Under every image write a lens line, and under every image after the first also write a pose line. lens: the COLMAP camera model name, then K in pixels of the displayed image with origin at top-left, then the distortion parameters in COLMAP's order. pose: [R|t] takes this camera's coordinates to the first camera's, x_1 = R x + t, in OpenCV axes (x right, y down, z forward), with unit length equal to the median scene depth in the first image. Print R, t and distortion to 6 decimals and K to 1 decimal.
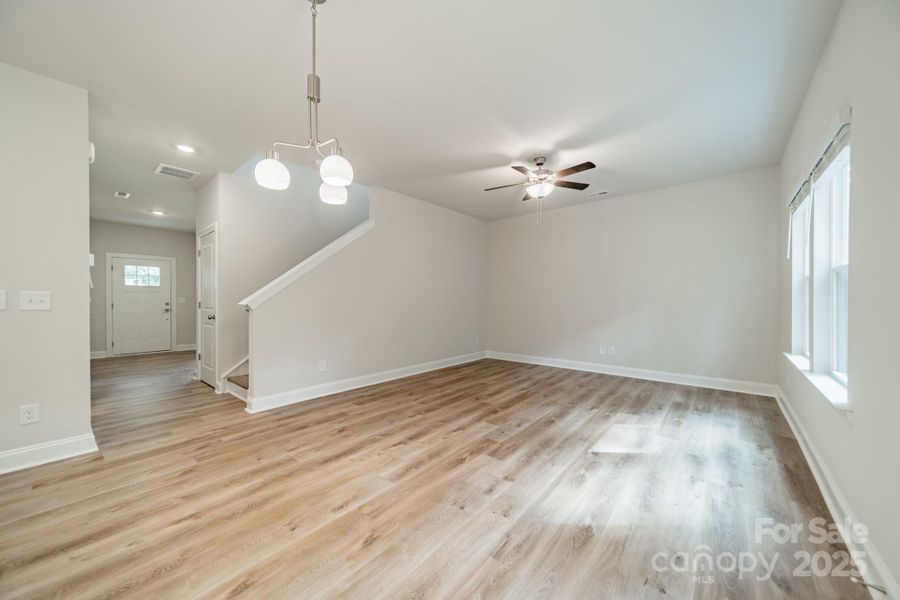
lens RADIAL K [[323.1, 0, 444.1], [0, 323.1, 300.5], [0, 0, 1]] dist [0.002808, 0.000030]
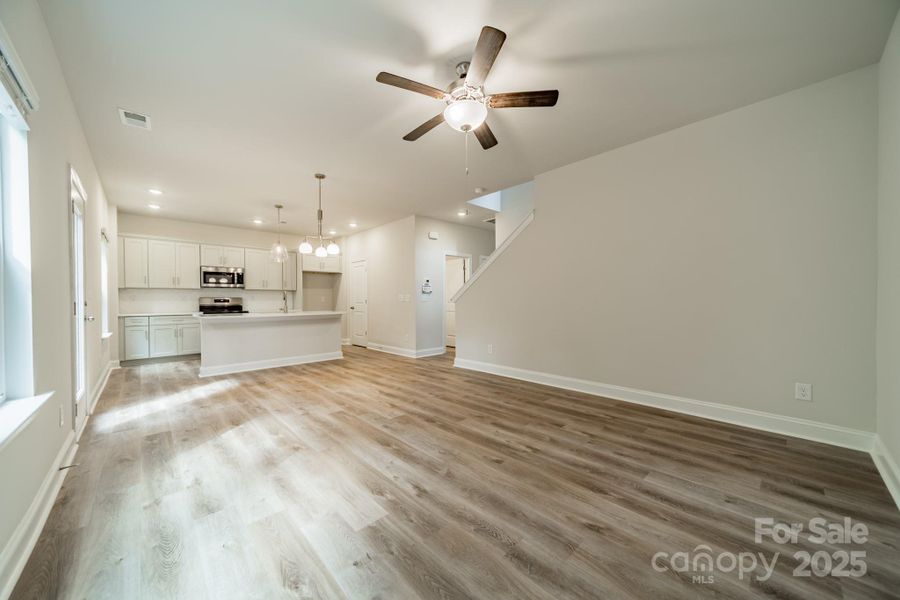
lens RADIAL K [[323.1, 0, 449.8], [0, 323.1, 299.6], [0, 0, 1]] dist [0.002808, 0.000030]
pose [[-0.093563, -0.003040, -0.995609, 1.244820], [0.003896, 0.999987, -0.003419, 0.025201], [0.995606, -0.004199, -0.093550, 1.383433]]
